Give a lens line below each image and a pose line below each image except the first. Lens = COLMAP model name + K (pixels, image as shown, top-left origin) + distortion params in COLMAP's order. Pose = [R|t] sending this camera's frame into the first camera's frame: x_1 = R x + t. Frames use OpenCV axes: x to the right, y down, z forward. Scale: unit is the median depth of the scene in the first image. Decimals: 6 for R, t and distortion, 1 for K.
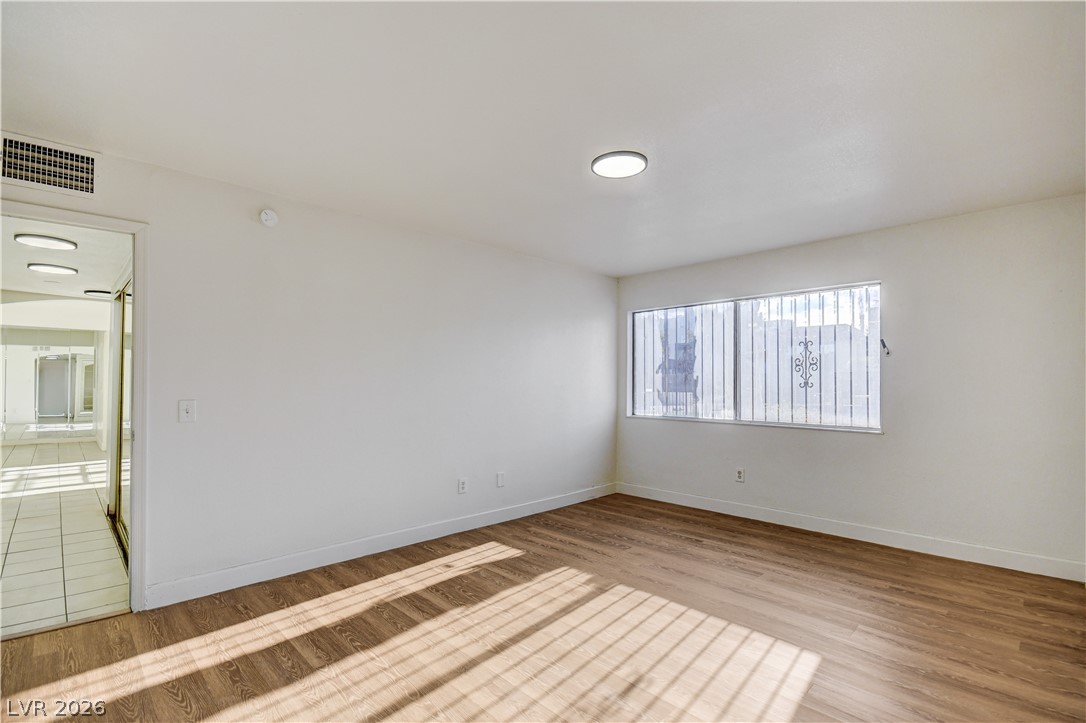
lens RADIAL K [[501.2, 0, 553.5], [0, 501.2, 381.7], [0, 0, 1]] dist [-0.011893, -0.000037]
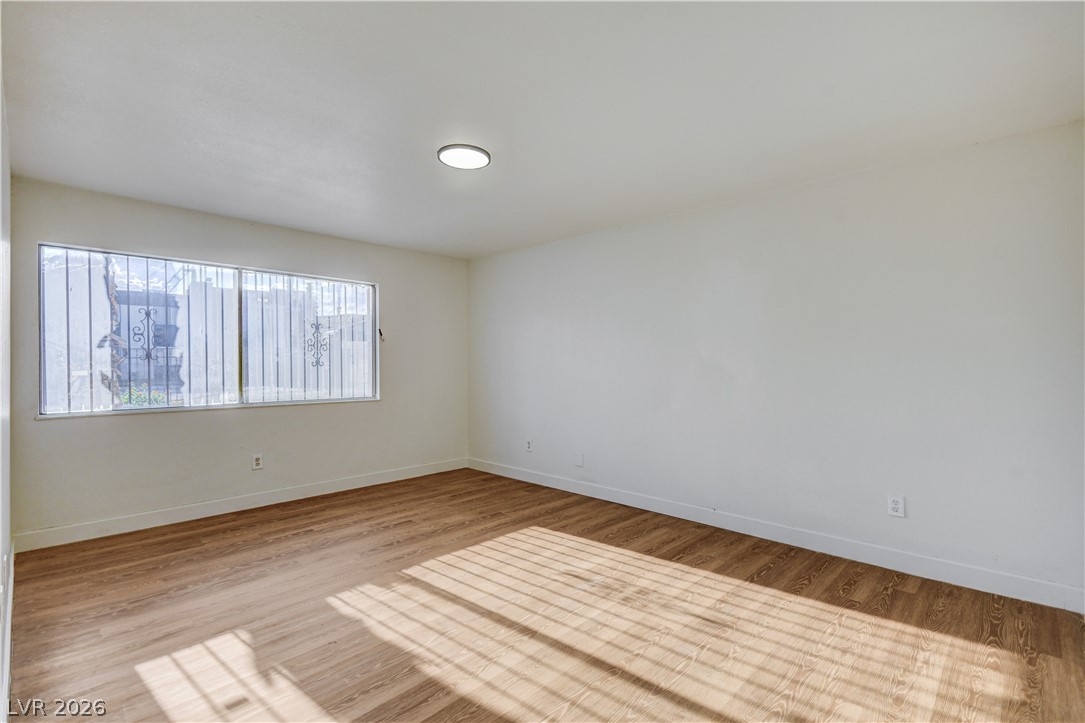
lens RADIAL K [[498.3, 0, 533.0], [0, 498.3, 363.3], [0, 0, 1]] dist [0.001729, -0.000345]
pose [[-0.021308, -0.003979, 0.999765, -0.814837], [-0.001775, 0.999991, 0.003942, 0.000646], [-0.999771, -0.001690, -0.021315, 0.754946]]
